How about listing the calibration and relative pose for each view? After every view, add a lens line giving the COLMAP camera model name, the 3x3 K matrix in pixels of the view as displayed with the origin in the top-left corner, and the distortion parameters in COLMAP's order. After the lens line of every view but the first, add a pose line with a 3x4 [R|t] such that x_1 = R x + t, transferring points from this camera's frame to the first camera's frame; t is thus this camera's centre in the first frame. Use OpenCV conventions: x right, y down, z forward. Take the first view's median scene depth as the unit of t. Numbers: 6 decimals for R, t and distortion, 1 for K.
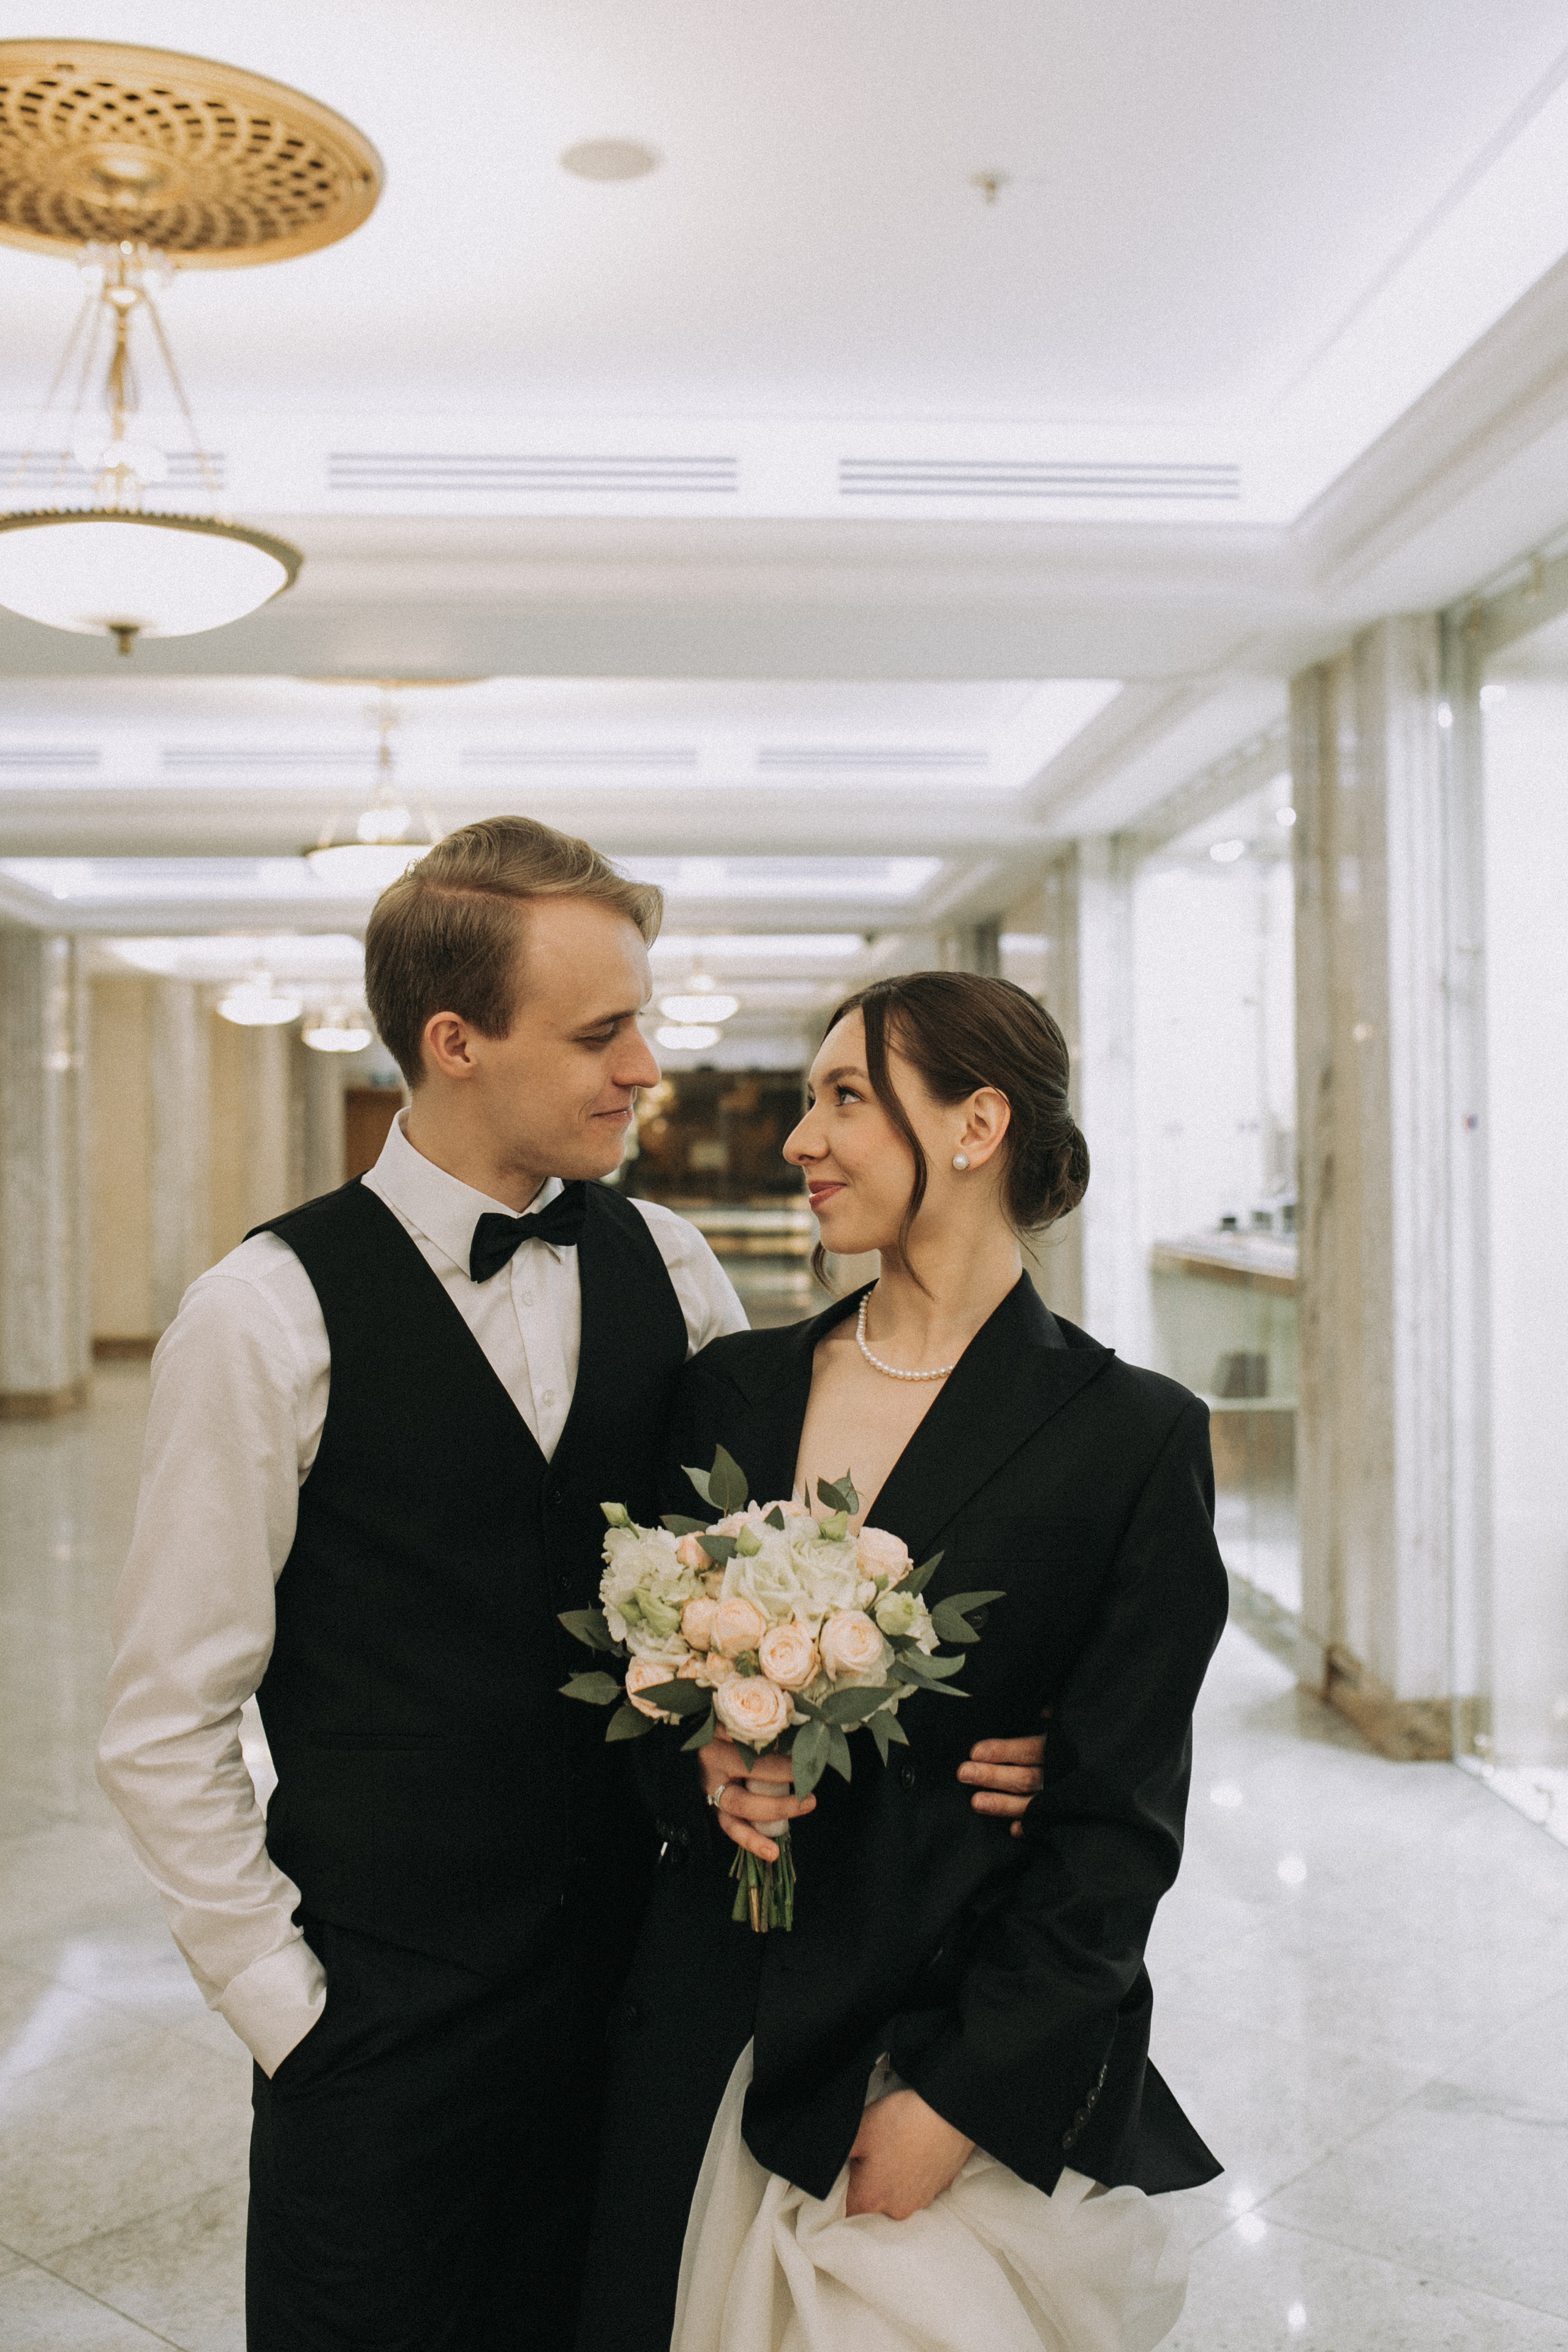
lens RADIAL K [[2369.6, 0, 784.0], [0, 2369.6, 1176.0], [0, 0, 1]] dist [-0.035992, 0.019411]
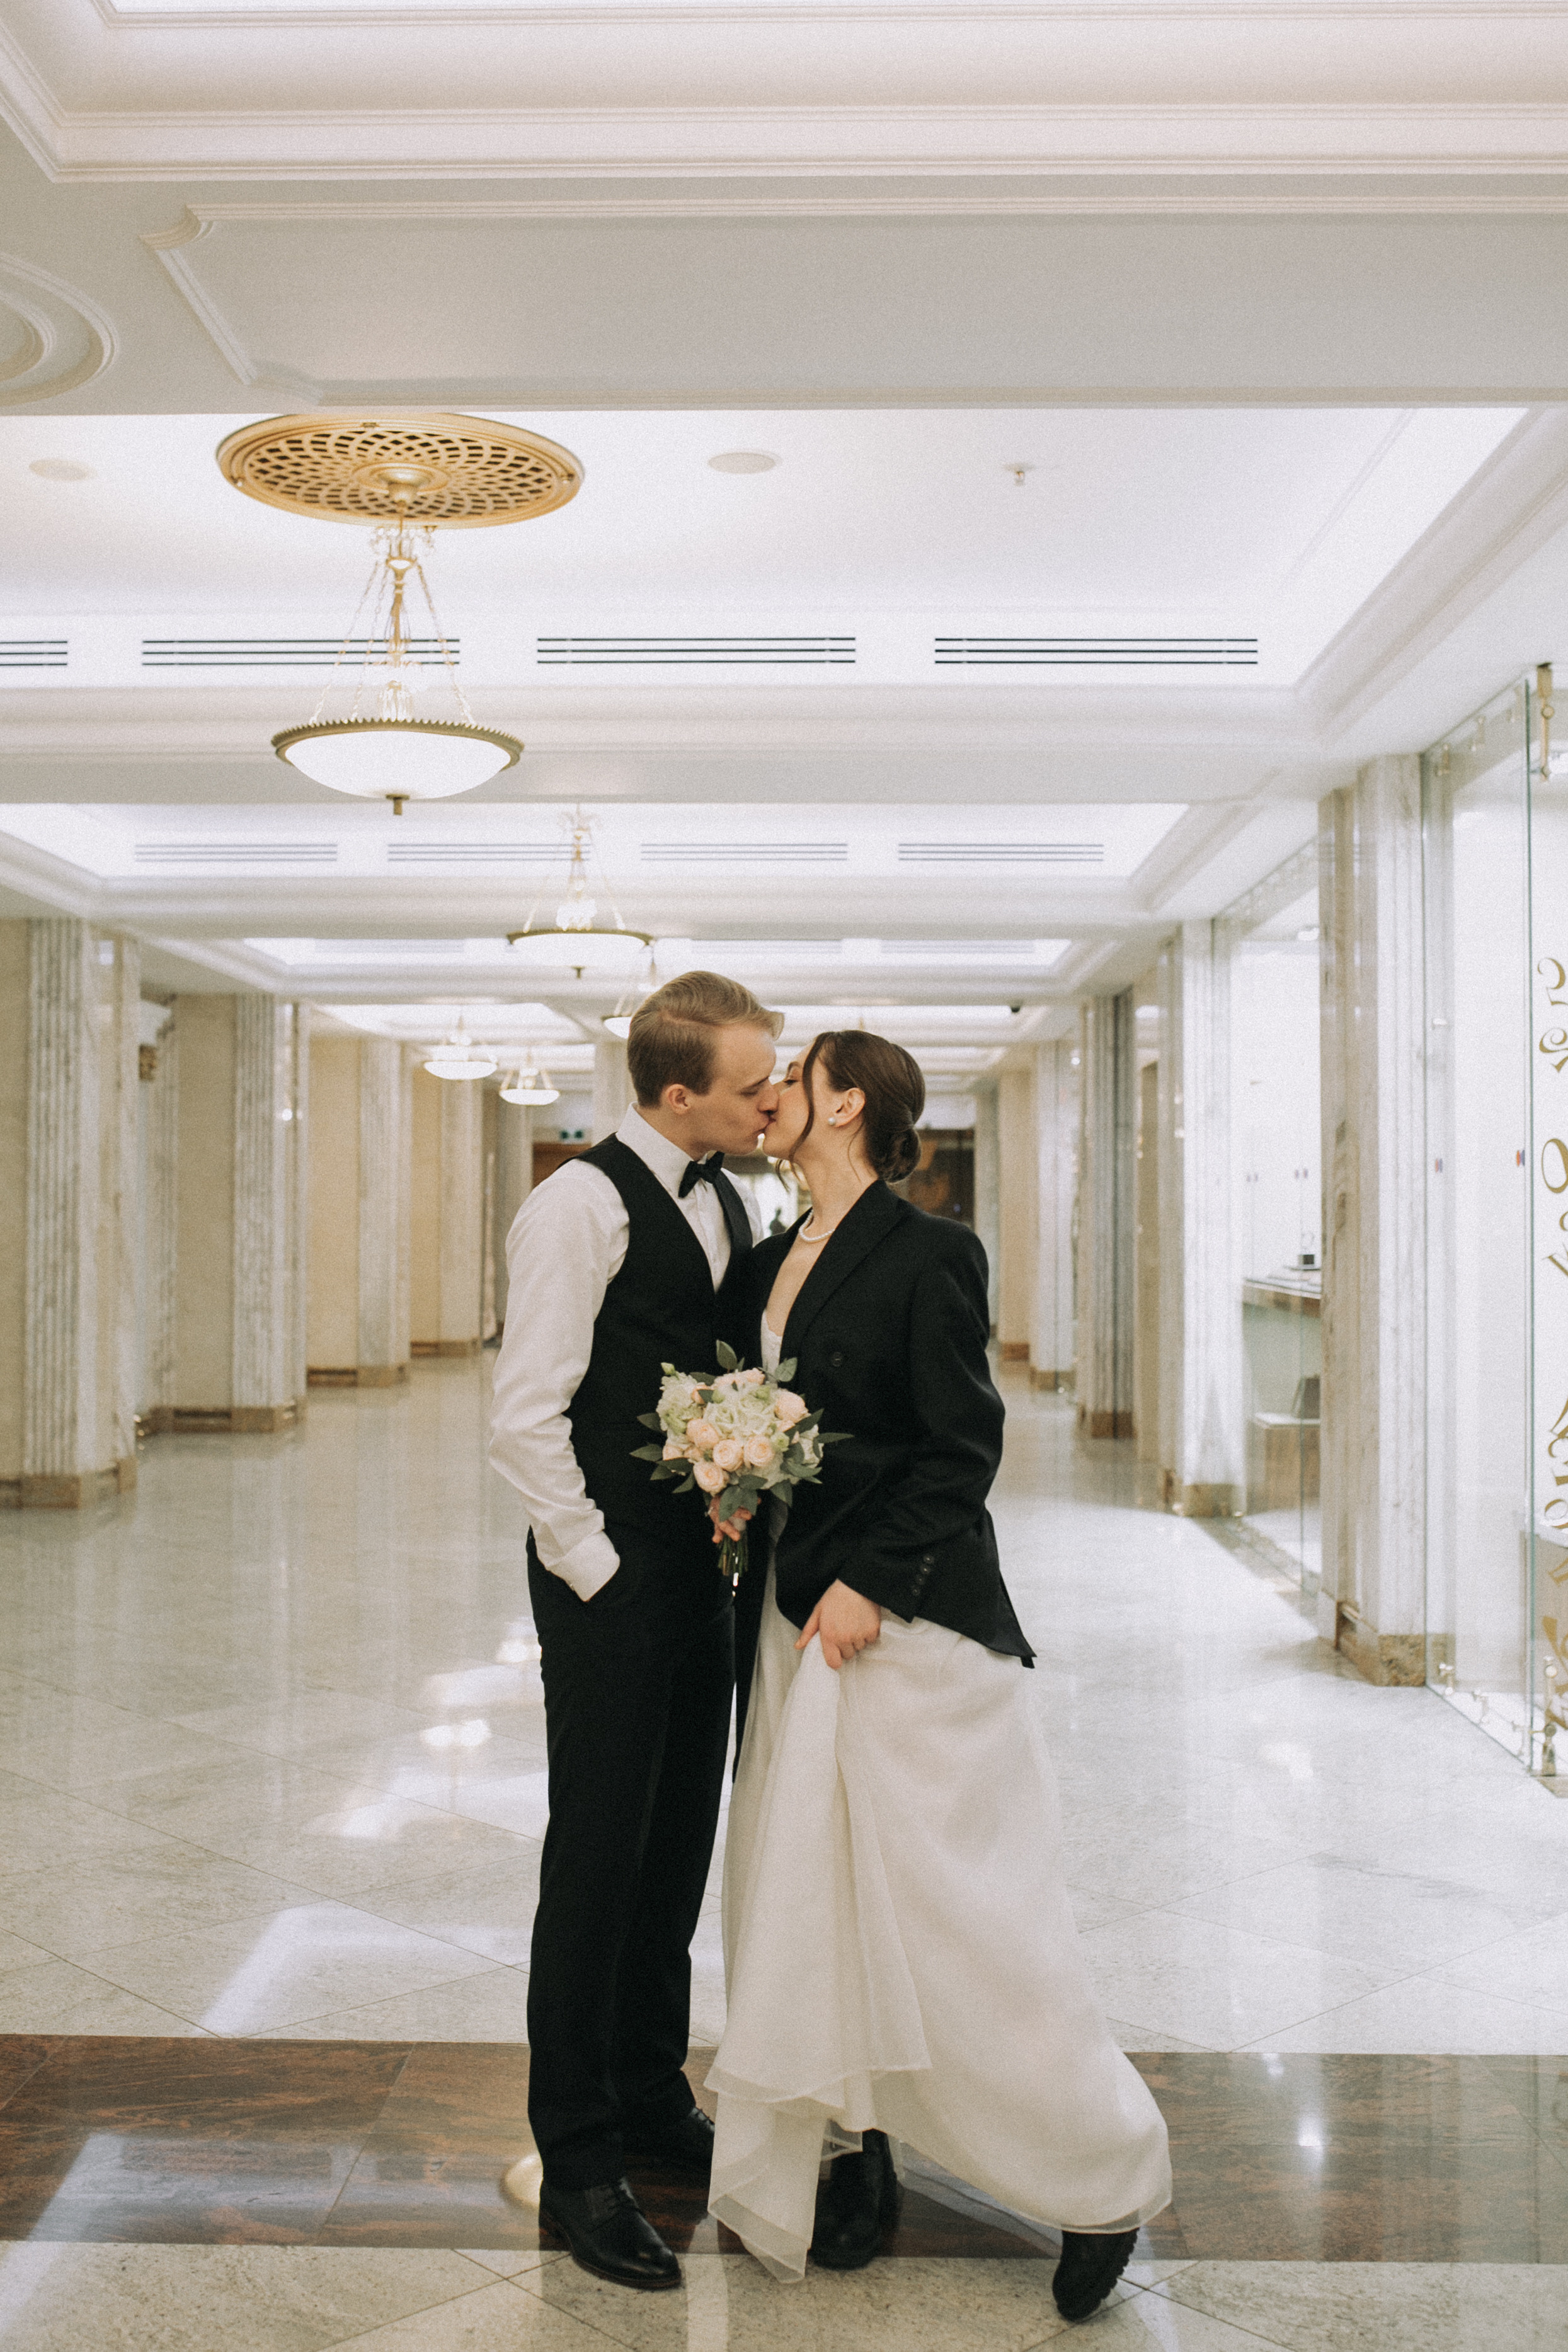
lens RADIAL K [[2369.4, 0, 784.0], [0, 2369.4, 1176.0], [0, 0, 1]] dist [-0.035992, 0.019411]
pose [[0.996892, 0.012968, -0.077700, 0.043160], [-0.015026, 0.999550, -0.025960, 0.019740], [0.077329, 0.027047, 0.996639, -0.257045]]
